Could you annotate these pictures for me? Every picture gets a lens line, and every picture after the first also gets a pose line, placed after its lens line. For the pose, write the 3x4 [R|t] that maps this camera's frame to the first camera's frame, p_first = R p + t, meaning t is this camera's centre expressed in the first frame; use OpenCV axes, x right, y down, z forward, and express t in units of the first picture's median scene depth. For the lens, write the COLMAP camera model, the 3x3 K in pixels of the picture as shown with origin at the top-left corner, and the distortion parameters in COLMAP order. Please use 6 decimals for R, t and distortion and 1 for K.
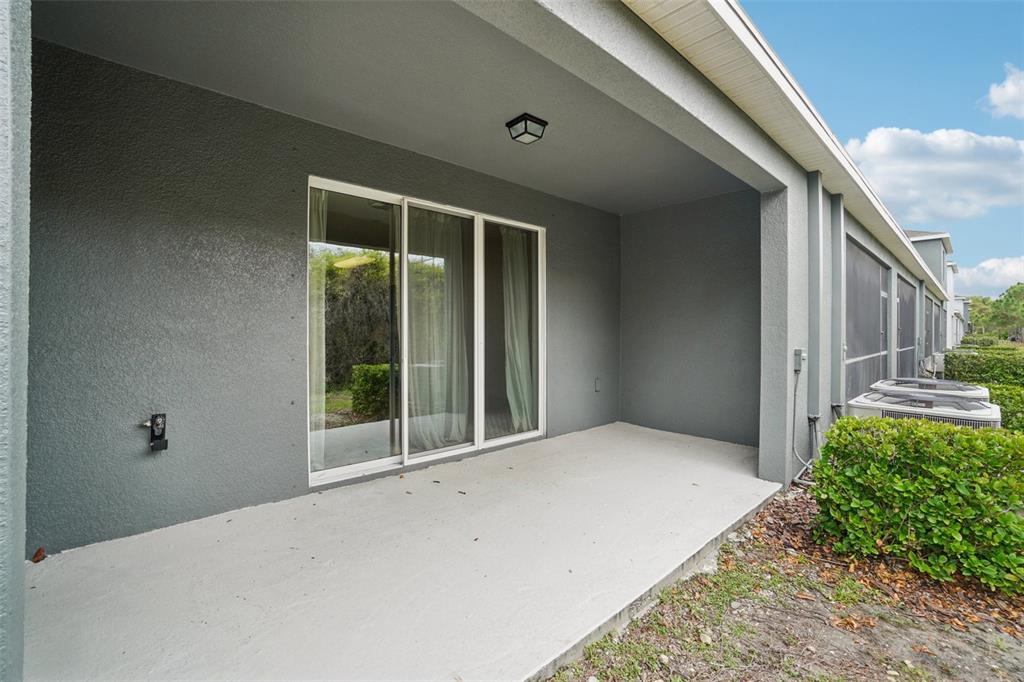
lens RADIAL K [[464.7, 0, 512.0], [0, 464.7, 341.0], [0, 0, 1]] dist [-0.000700, -0.000121]
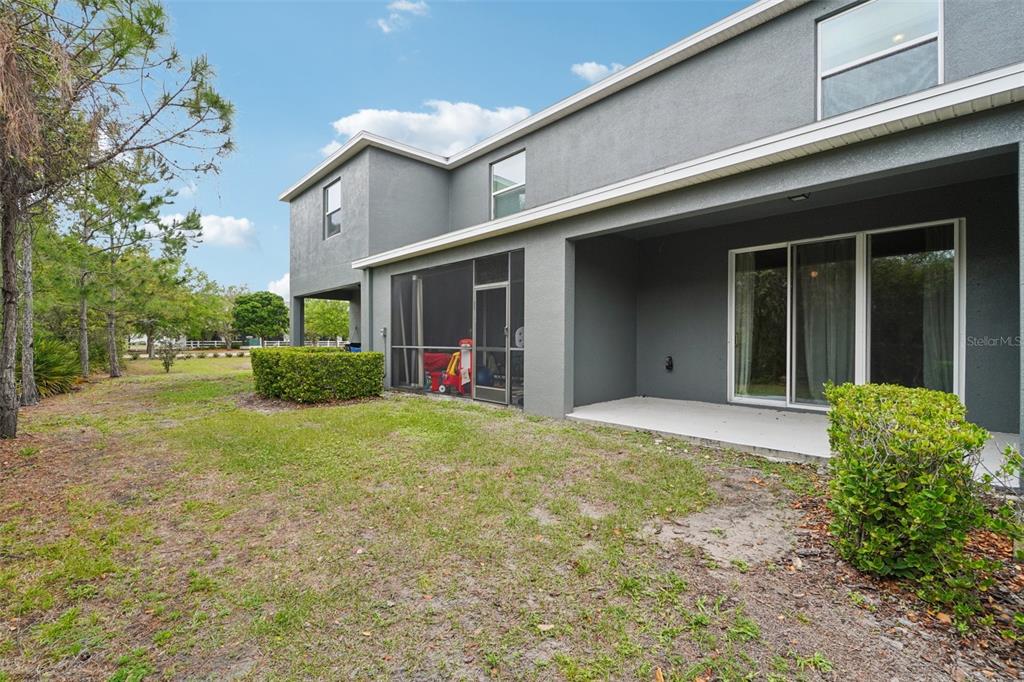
lens RADIAL K [[457.0, 0, 520.1], [0, 457.0, 341.2], [0, 0, 1]] dist [-0.003216, -0.000839]
pose [[0.017648, 0.006257, -0.999825, 1.200507], [-0.018779, 0.999806, 0.005925, 0.042249], [0.999668, 0.018671, 0.017762, 0.032081]]
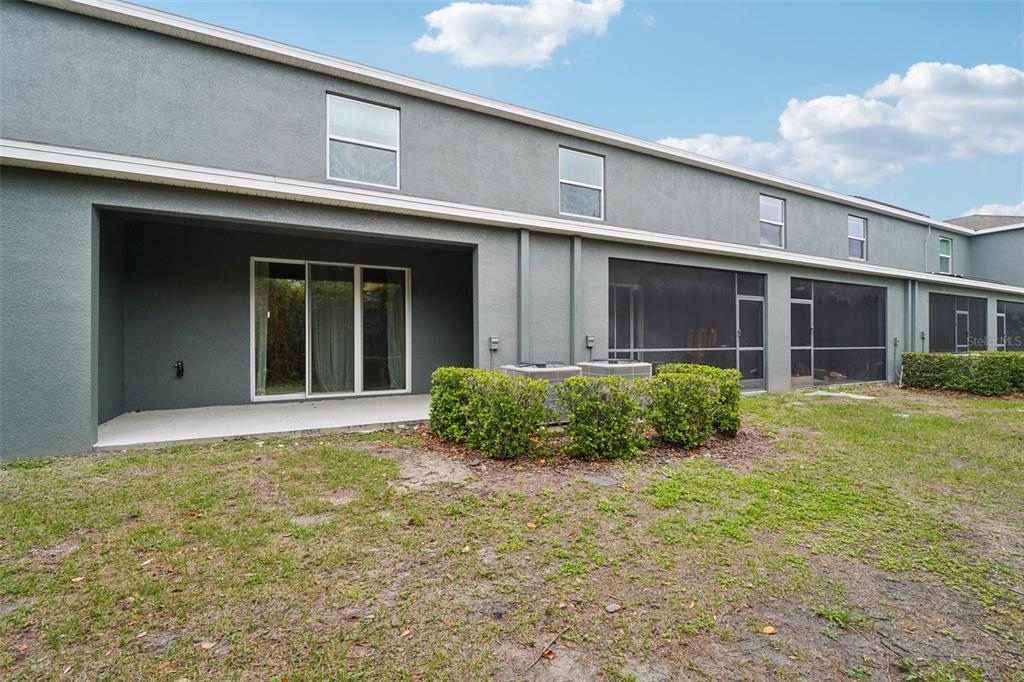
lens RADIAL K [[446.3, 0, 512.0], [0, 446.3, 341.0], [0, 0, 1]] dist [-0.003283, -0.000715]
pose [[0.968138, -0.000534, -0.250416, 0.955899], [-0.004187, 0.999823, -0.018320, 0.053770], [0.250381, 0.018785, 0.967965, -0.529200]]
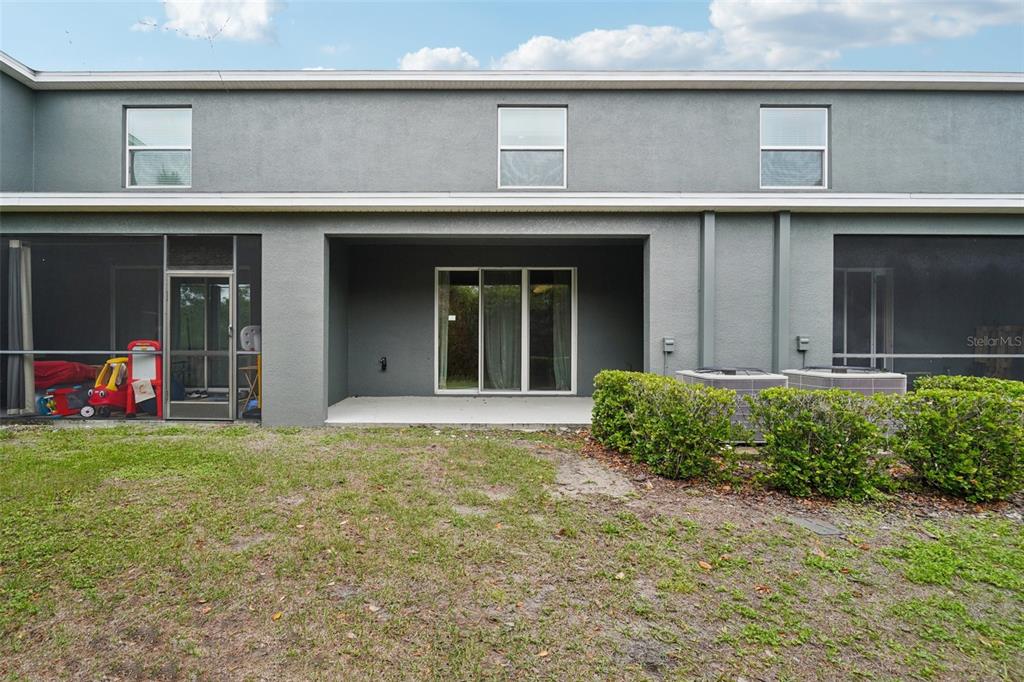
lens RADIAL K [[445.4, 0, 466.6], [0, 445.4, 344.3], [0, 0, 1]] dist [-0.003050, -0.001034]
pose [[0.741724, 0.008365, -0.670653, 0.964830], [-0.017717, 0.999818, -0.007124, 0.052654], [0.670471, 0.017166, 0.741737, -0.479687]]
